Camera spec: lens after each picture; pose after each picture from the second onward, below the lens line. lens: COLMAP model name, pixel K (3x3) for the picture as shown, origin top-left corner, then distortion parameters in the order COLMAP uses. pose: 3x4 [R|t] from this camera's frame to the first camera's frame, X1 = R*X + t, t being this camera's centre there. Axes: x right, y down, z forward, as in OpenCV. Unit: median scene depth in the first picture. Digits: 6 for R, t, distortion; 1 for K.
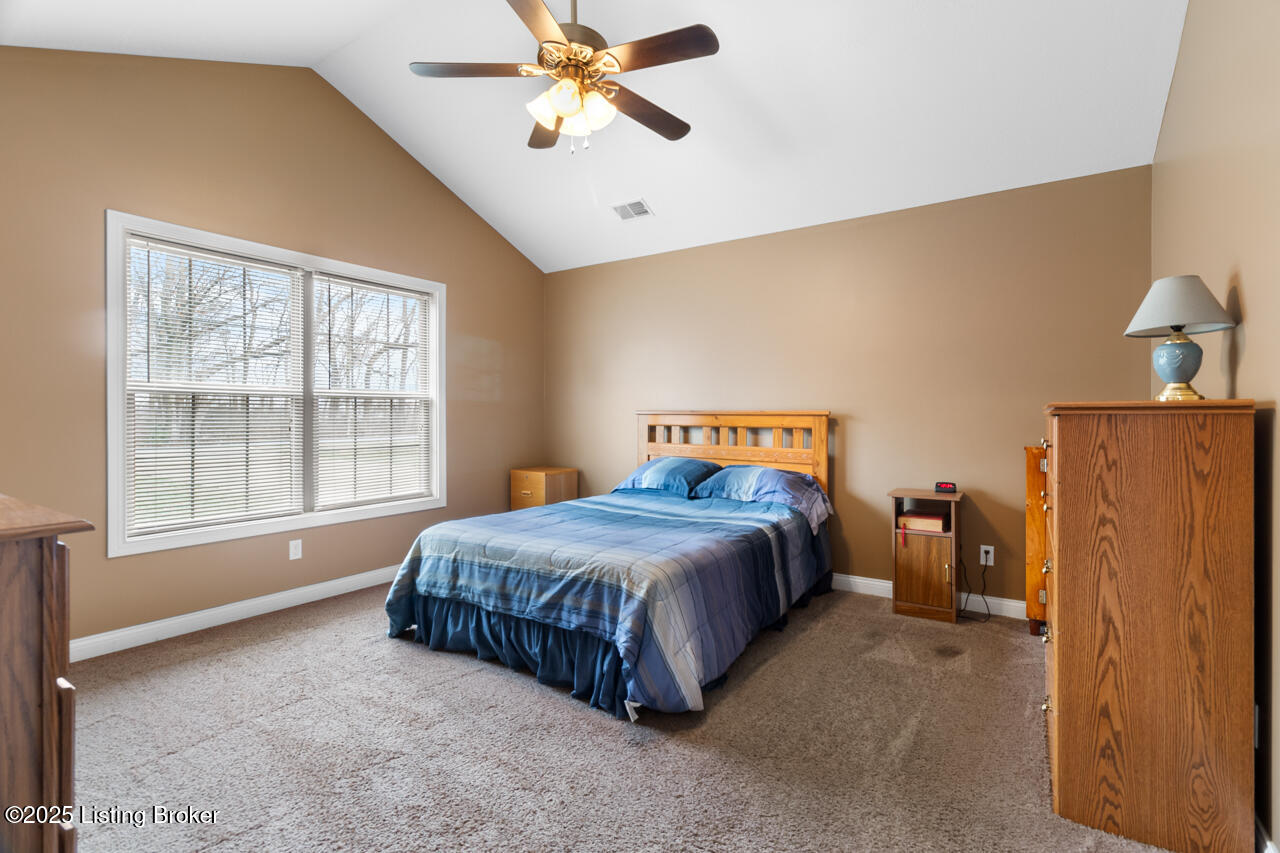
lens RADIAL K [[589.8, 0, 651.6], [0, 589.8, 418.2], [0, 0, 1]] dist [0.004313, 0.000008]
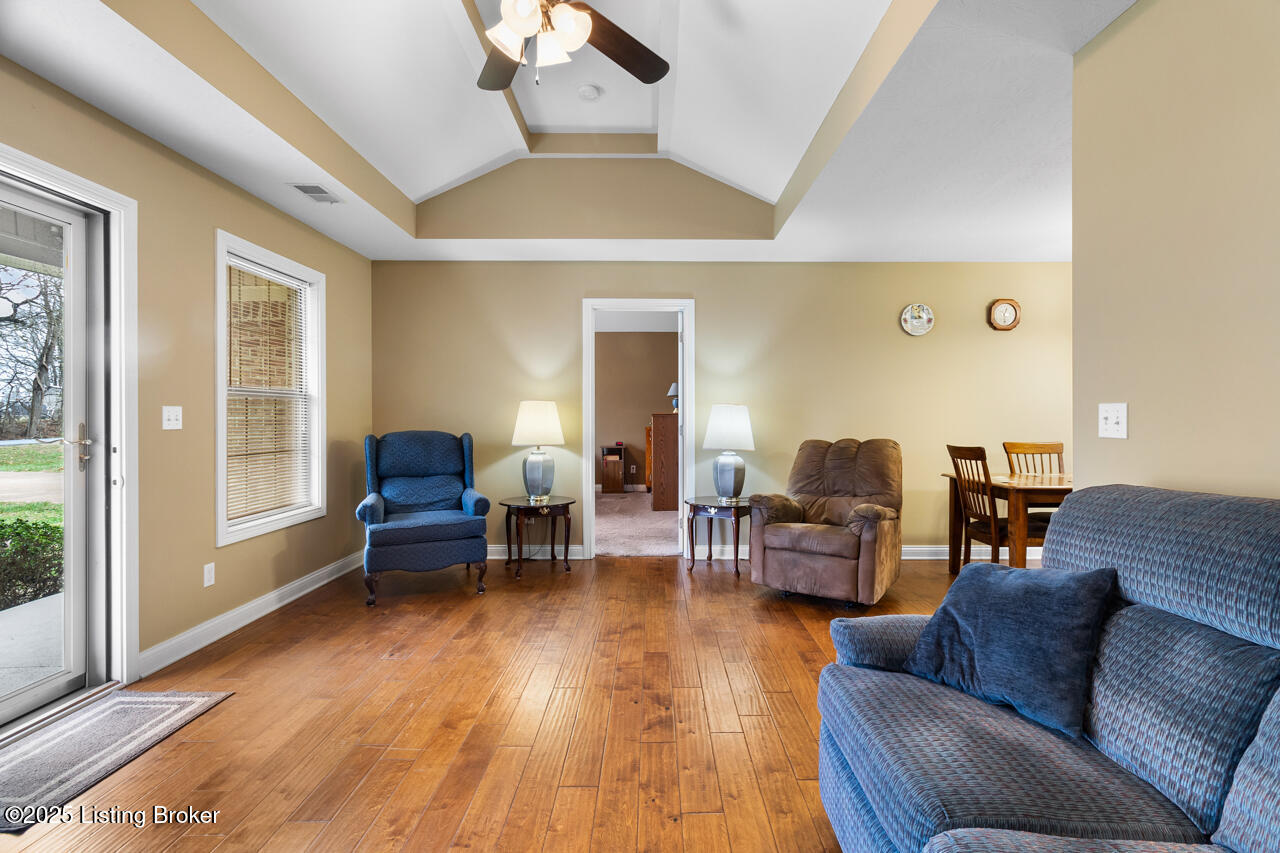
lens RADIAL K [[589.8, 0, 649.7], [0, 589.8, 415.1], [0, 0, 1]] dist [0.004313, 0.000008]
pose [[0.836305, -0.001679, 0.548261, -0.705586], [0.004145, 0.999986, -0.003261, -0.000264], [-0.548248, 0.005000, 0.836301, -1.079805]]
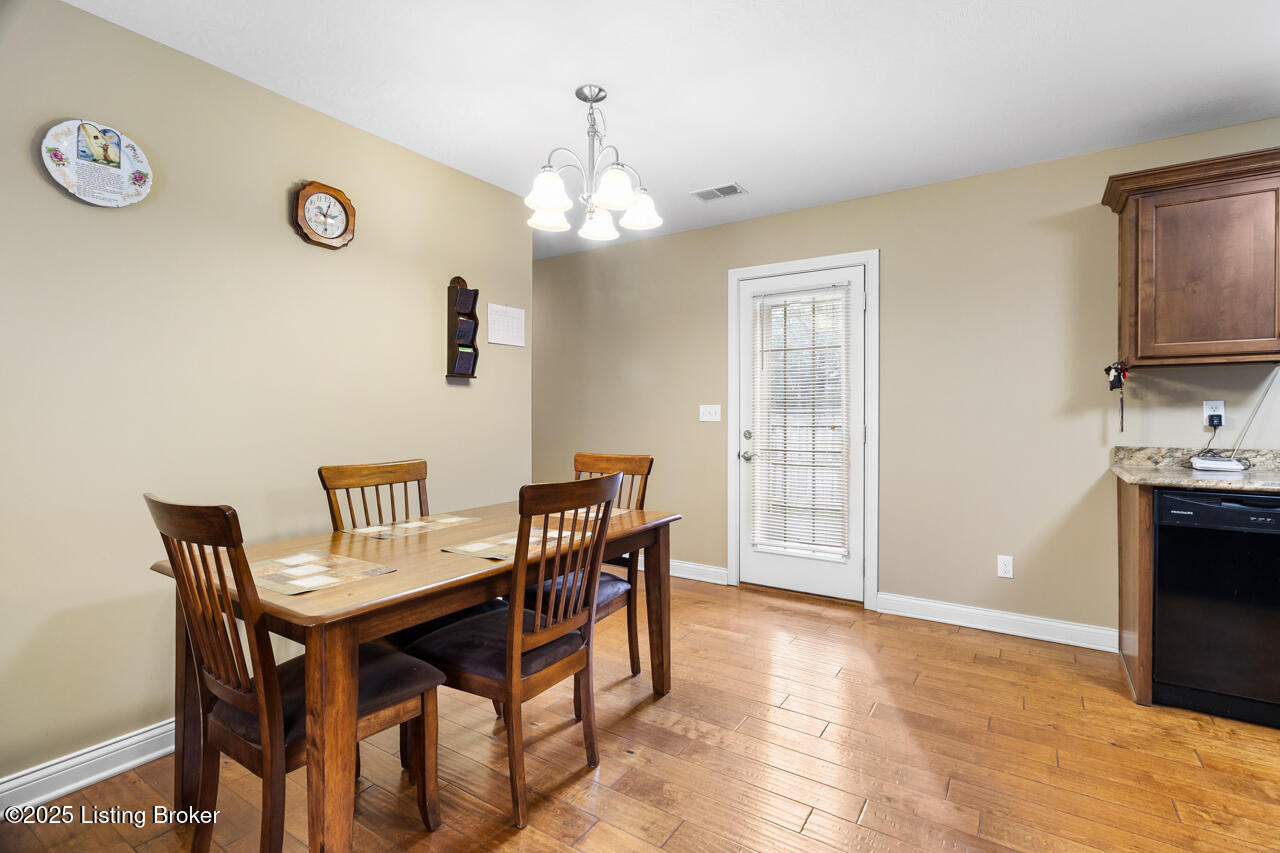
lens RADIAL K [[589.8, 0, 649.7], [0, 589.8, 417.4], [0, 0, 1]] dist [0.004313, 0.000008]
pose [[-0.009124, -0.009061, 0.999917, -0.044475], [0.004334, 0.999949, 0.009101, 0.001086], [-0.999949, 0.004417, -0.009084, -0.795248]]
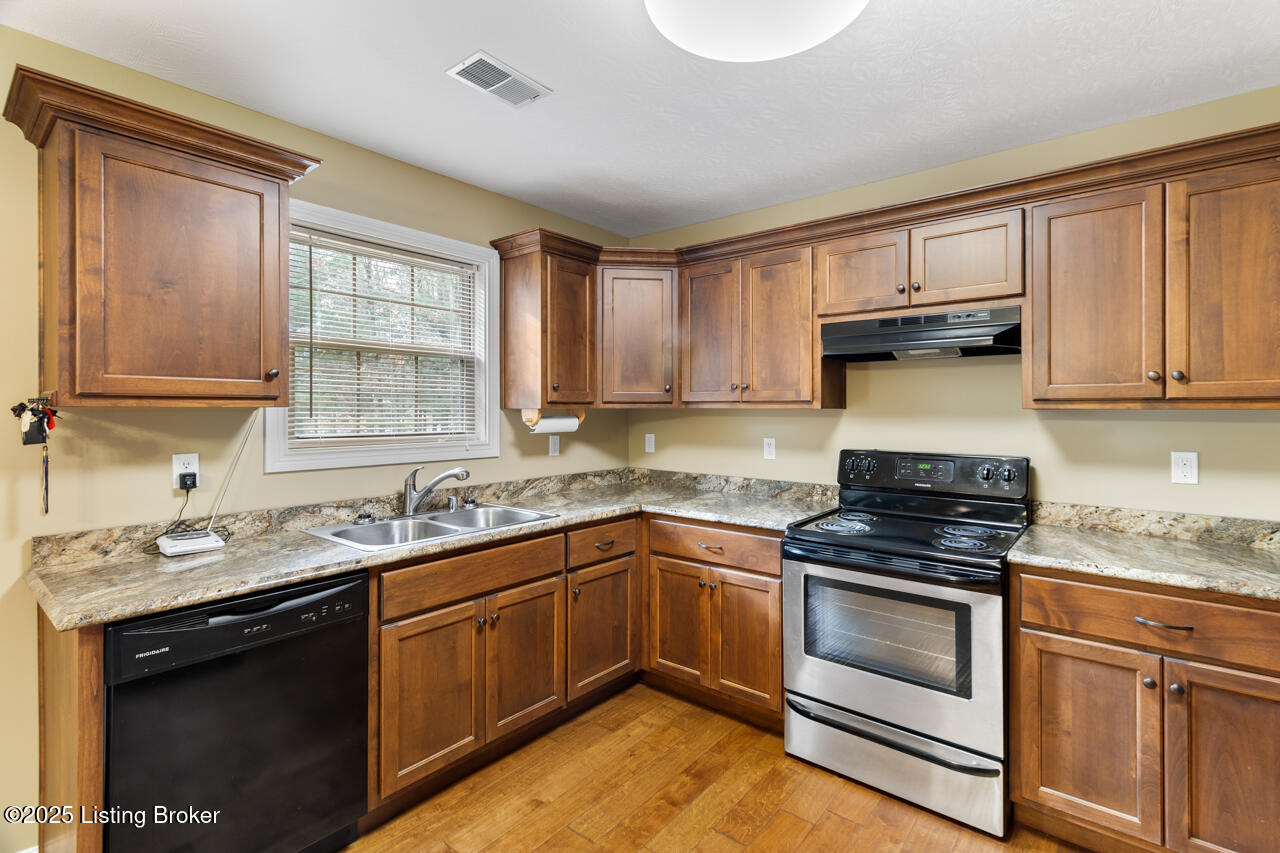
lens RADIAL K [[589.8, 0, 655.1], [0, 589.8, 408.2], [0, 0, 1]] dist [0.004313, 0.000008]
pose [[-0.995717, 0.000859, 0.092445, 0.191153], [0.000798, 0.999999, -0.000697, -0.048058], [-0.092445, -0.000621, -0.995718, -0.989977]]
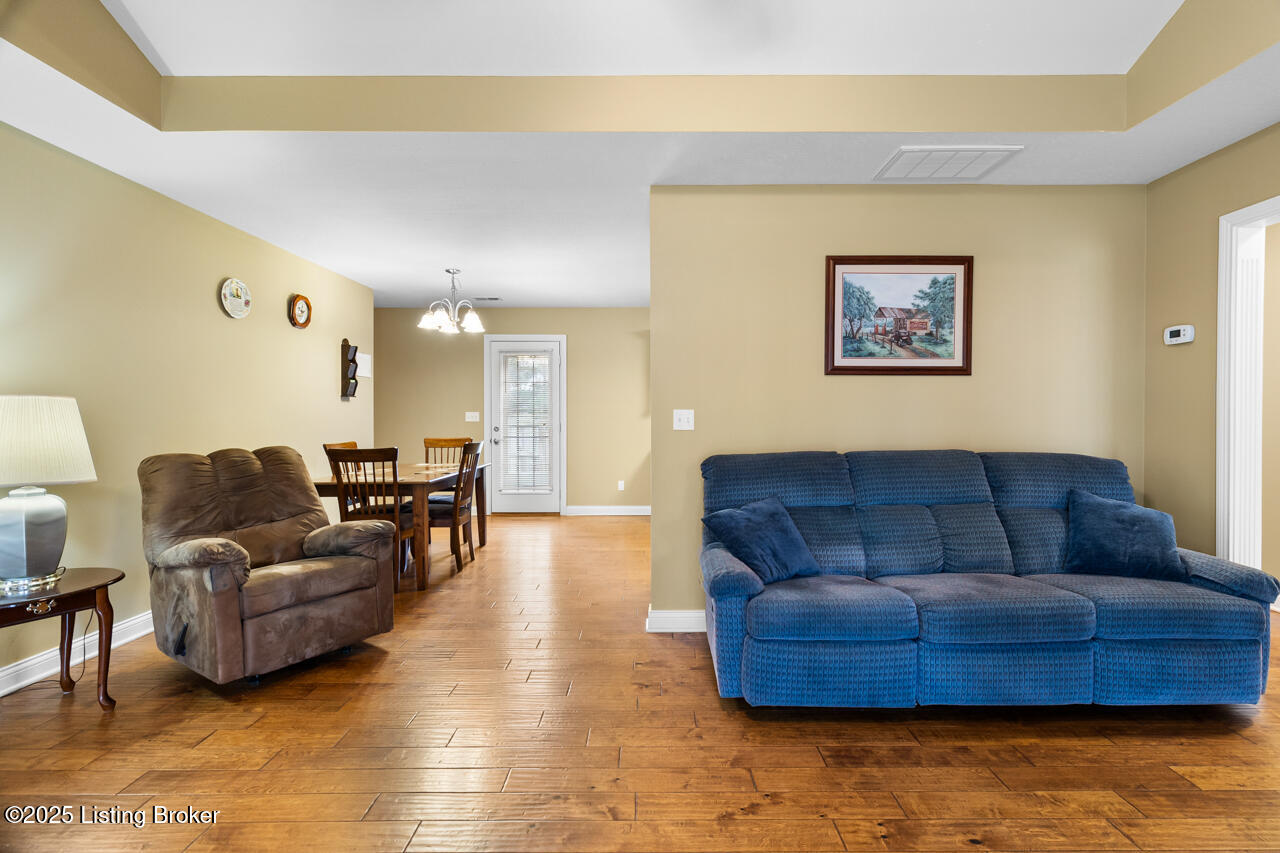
lens RADIAL K [[589.8, 0, 657.3], [0, 589.8, 421.1], [0, 0, 1]] dist [0.004313, 0.000008]
pose [[-0.555600, -0.009298, 0.831398, -0.789517], [0.003190, 0.999906, 0.013314, -0.005423], [-0.831444, 0.010050, -0.555518, -0.386398]]
